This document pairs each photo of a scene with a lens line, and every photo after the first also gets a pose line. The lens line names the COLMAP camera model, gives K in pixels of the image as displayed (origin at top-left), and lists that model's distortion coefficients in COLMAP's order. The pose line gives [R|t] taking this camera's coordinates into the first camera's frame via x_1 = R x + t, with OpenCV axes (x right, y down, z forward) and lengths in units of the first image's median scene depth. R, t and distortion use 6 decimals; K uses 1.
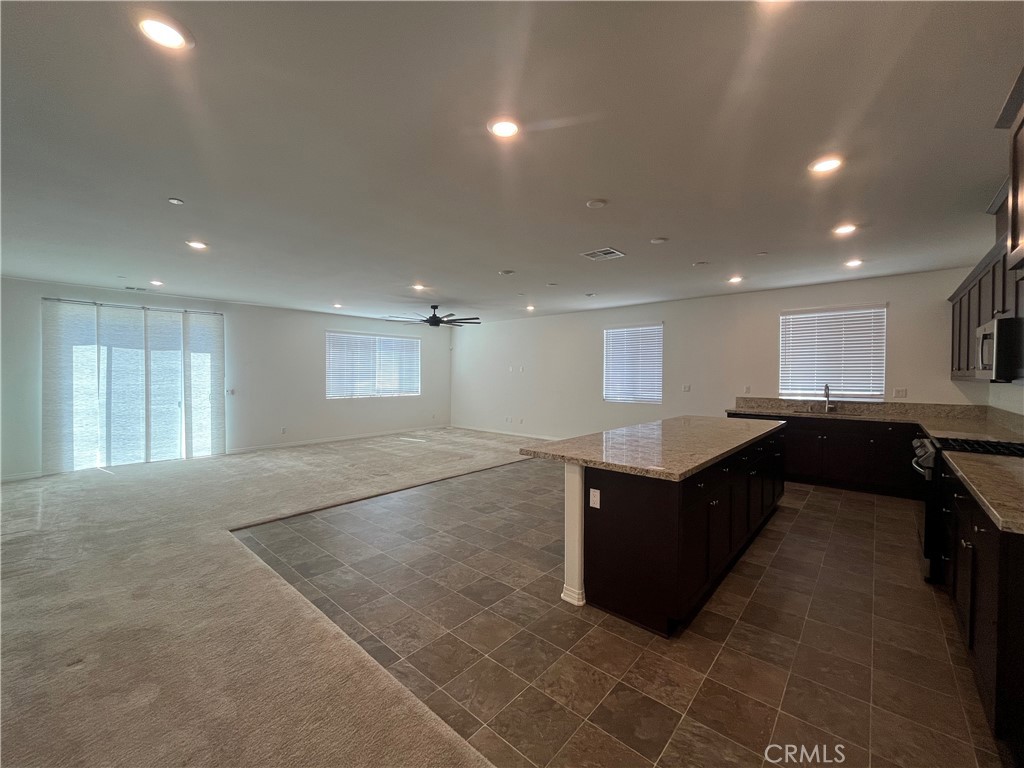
lens RADIAL K [[412.2, 0, 513.8], [0, 412.2, 383.4], [0, 0, 1]] dist [-0.007141, -0.000082]
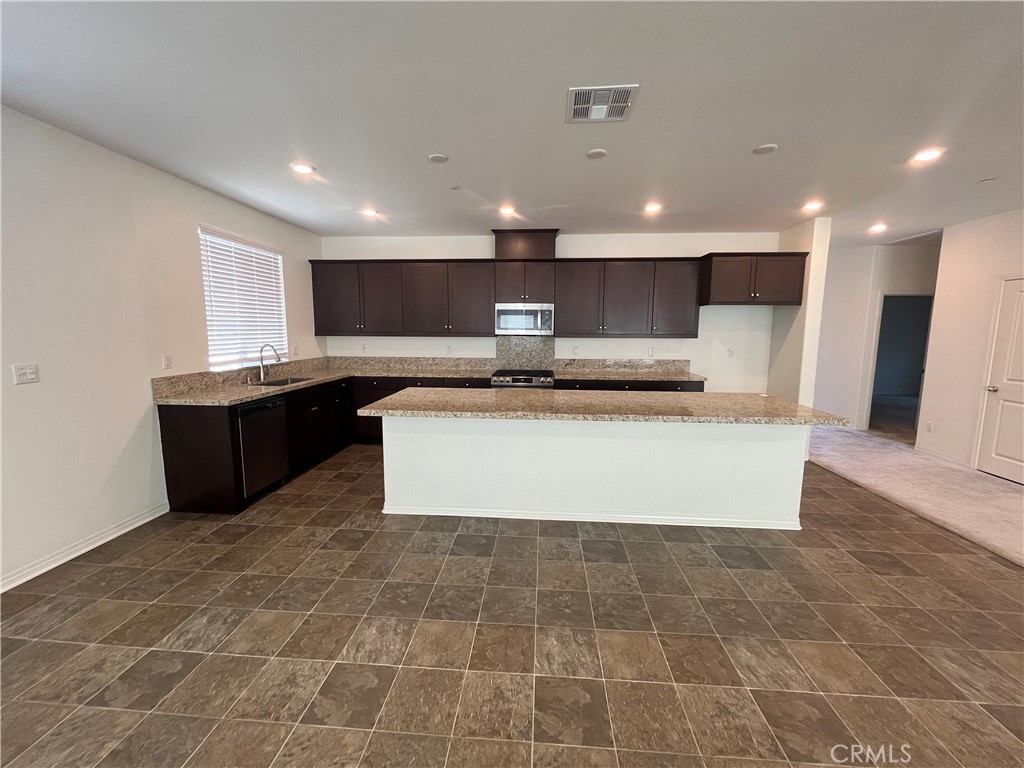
lens RADIAL K [[412.2, 0, 513.8], [0, 412.2, 383.4], [0, 0, 1]] dist [-0.007141, -0.000082]
pose [[-0.605011, -0.110473, 0.788516, -0.112345], [0.010060, 0.989188, 0.146306, -0.030075], [-0.796154, 0.096449, -0.597358, 0.984997]]
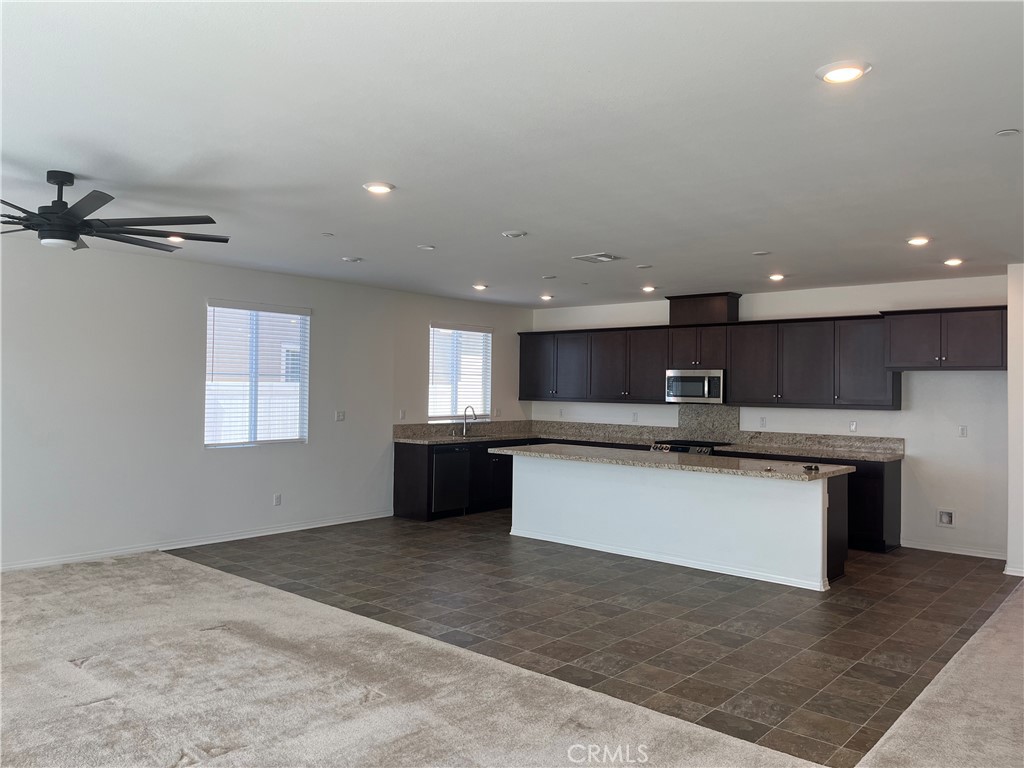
lens RADIAL K [[771.5, 0, 507.4], [0, 771.5, 381.4], [0, 0, 1]] dist [0.082416, -0.123297]
pose [[-0.007878, 0.006065, 0.999951, -0.931730], [0.006439, 0.999961, -0.006014, -0.038969], [-0.999948, 0.006392, -0.007916, 0.829538]]
